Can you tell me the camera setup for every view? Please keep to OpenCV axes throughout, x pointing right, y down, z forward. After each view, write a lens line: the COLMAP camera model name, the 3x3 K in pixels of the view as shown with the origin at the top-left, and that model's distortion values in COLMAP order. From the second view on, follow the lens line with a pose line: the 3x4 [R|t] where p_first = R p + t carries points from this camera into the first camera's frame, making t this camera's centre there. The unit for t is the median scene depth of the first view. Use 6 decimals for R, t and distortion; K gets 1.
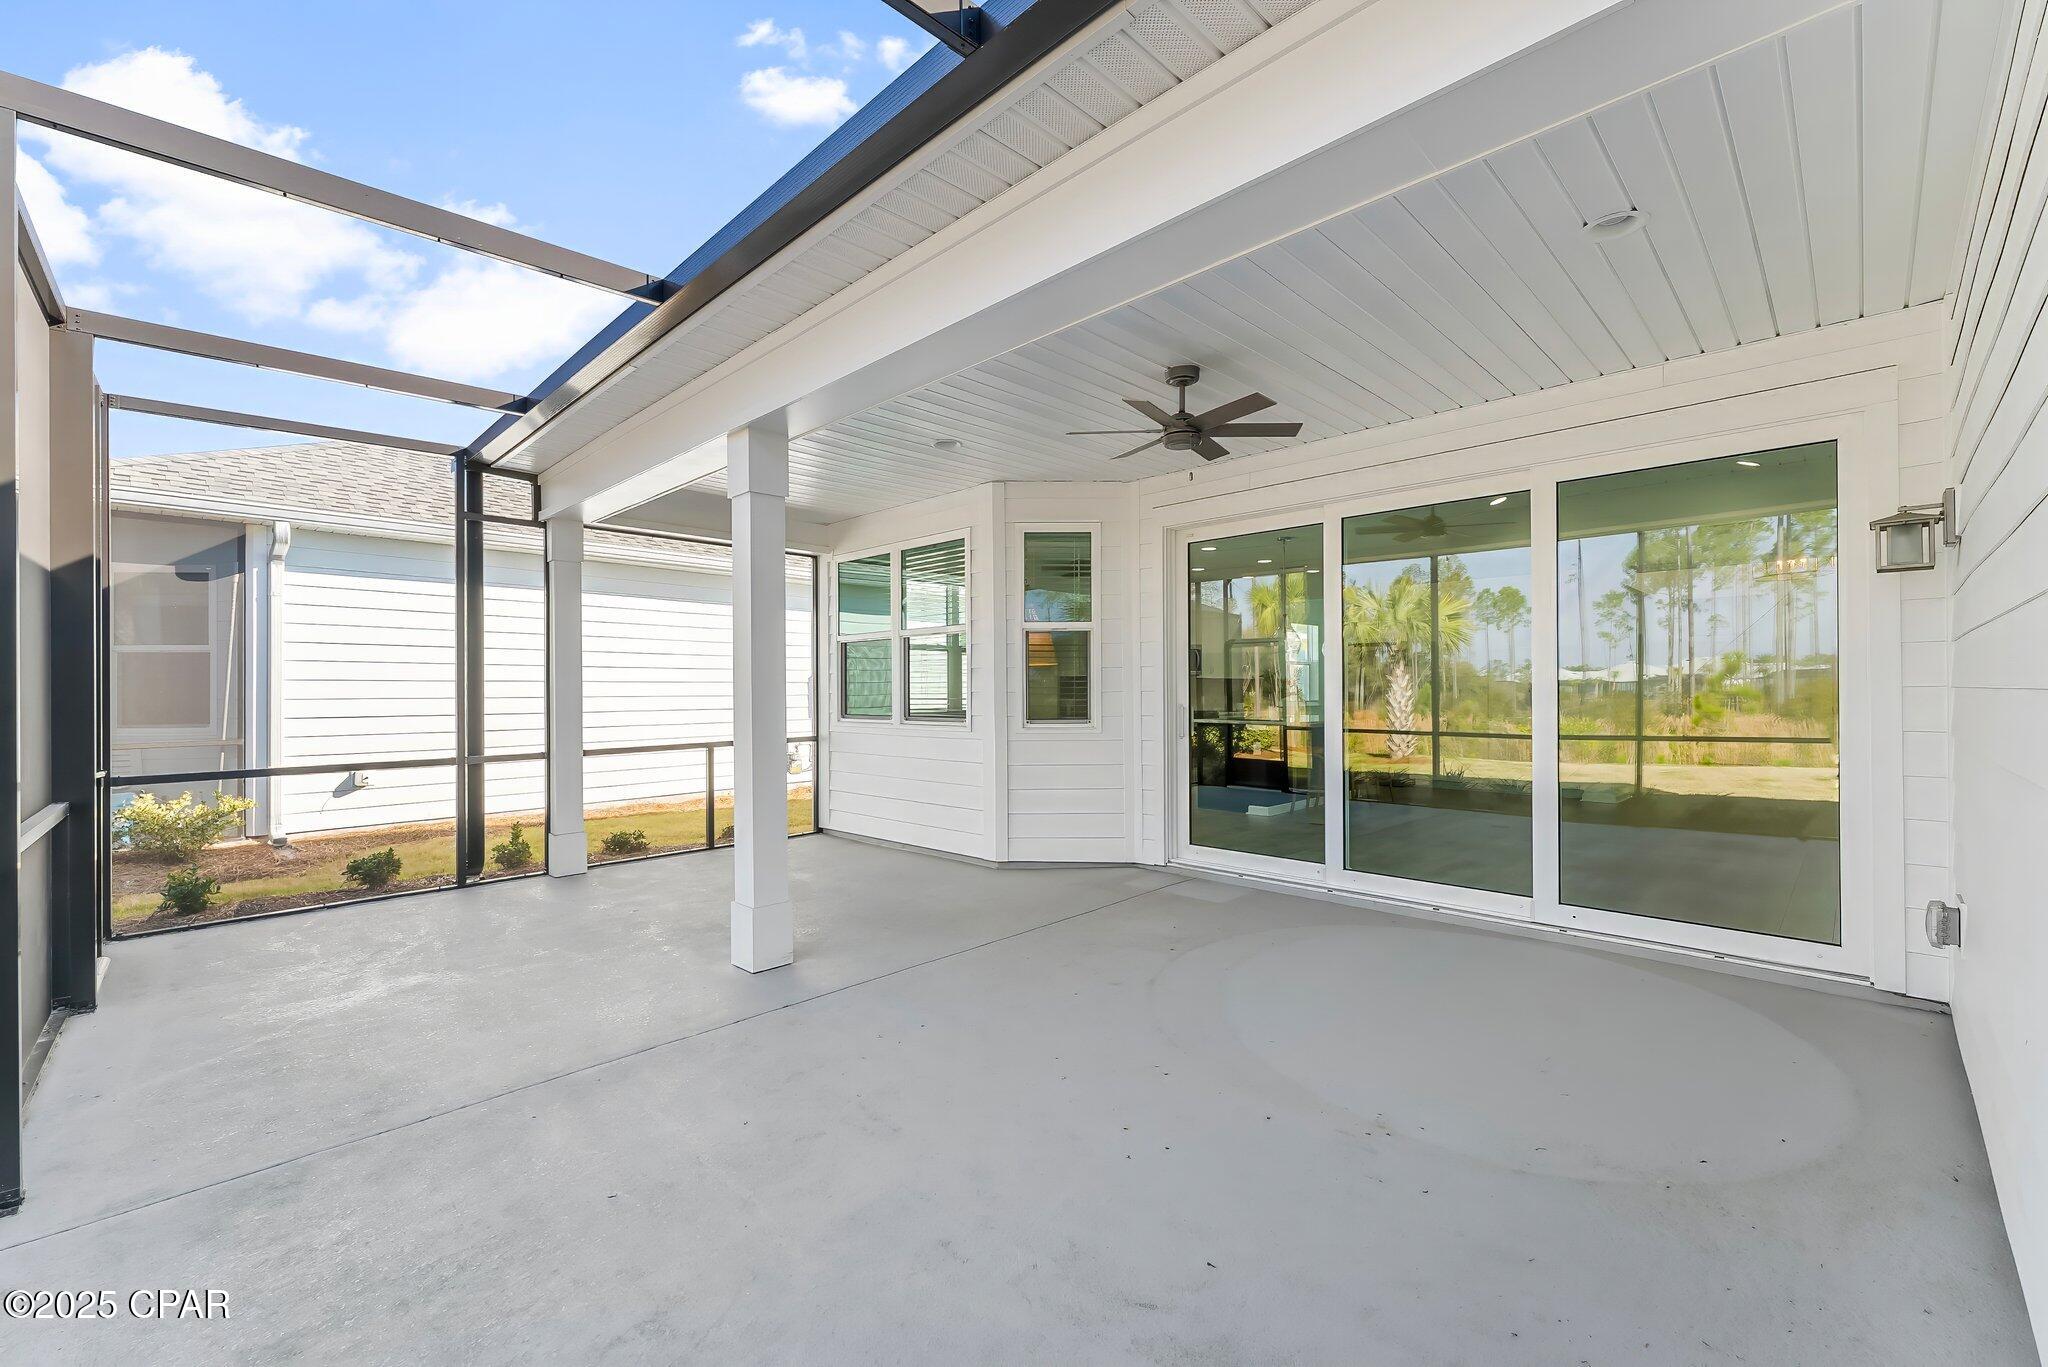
lens RADIAL K [[841.5, 0, 1026.2], [0, 841.5, 701.7], [0, 0, 1]] dist [-0.000525, -0.000554]
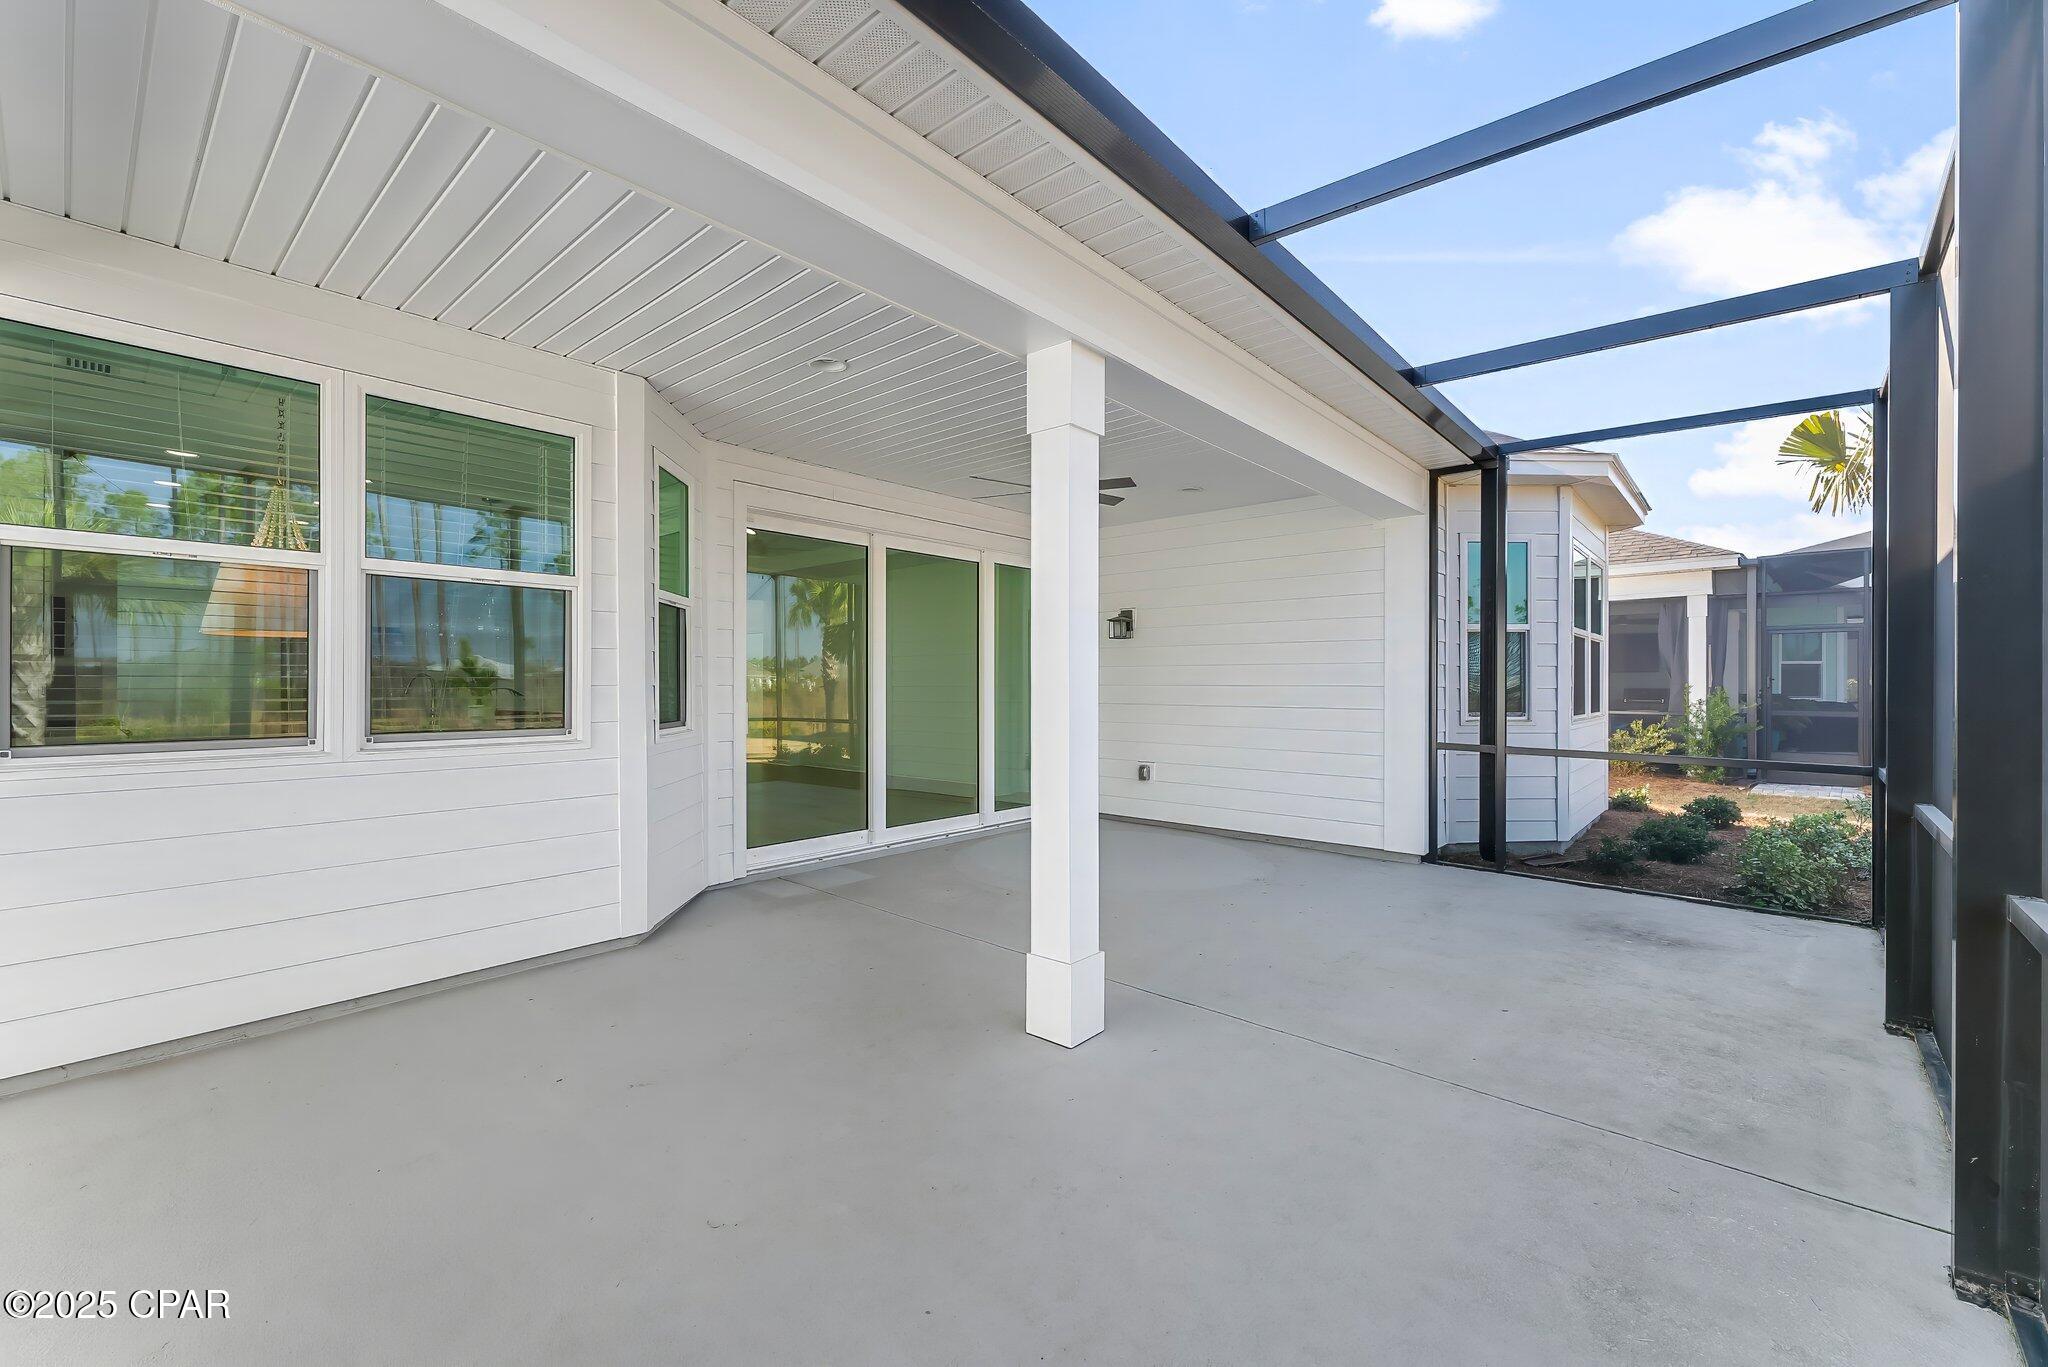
lens RADIAL K [[841.5, 0, 1010.5], [0, 841.5, 676.7], [0, 0, 1]] dist [-0.000525, -0.000554]
pose [[-0.057168, 0.012994, 0.998280, -0.741326], [0.009736, 0.999875, -0.012457, -0.005903], [-0.998317, 0.009007, -0.057287, 0.739690]]
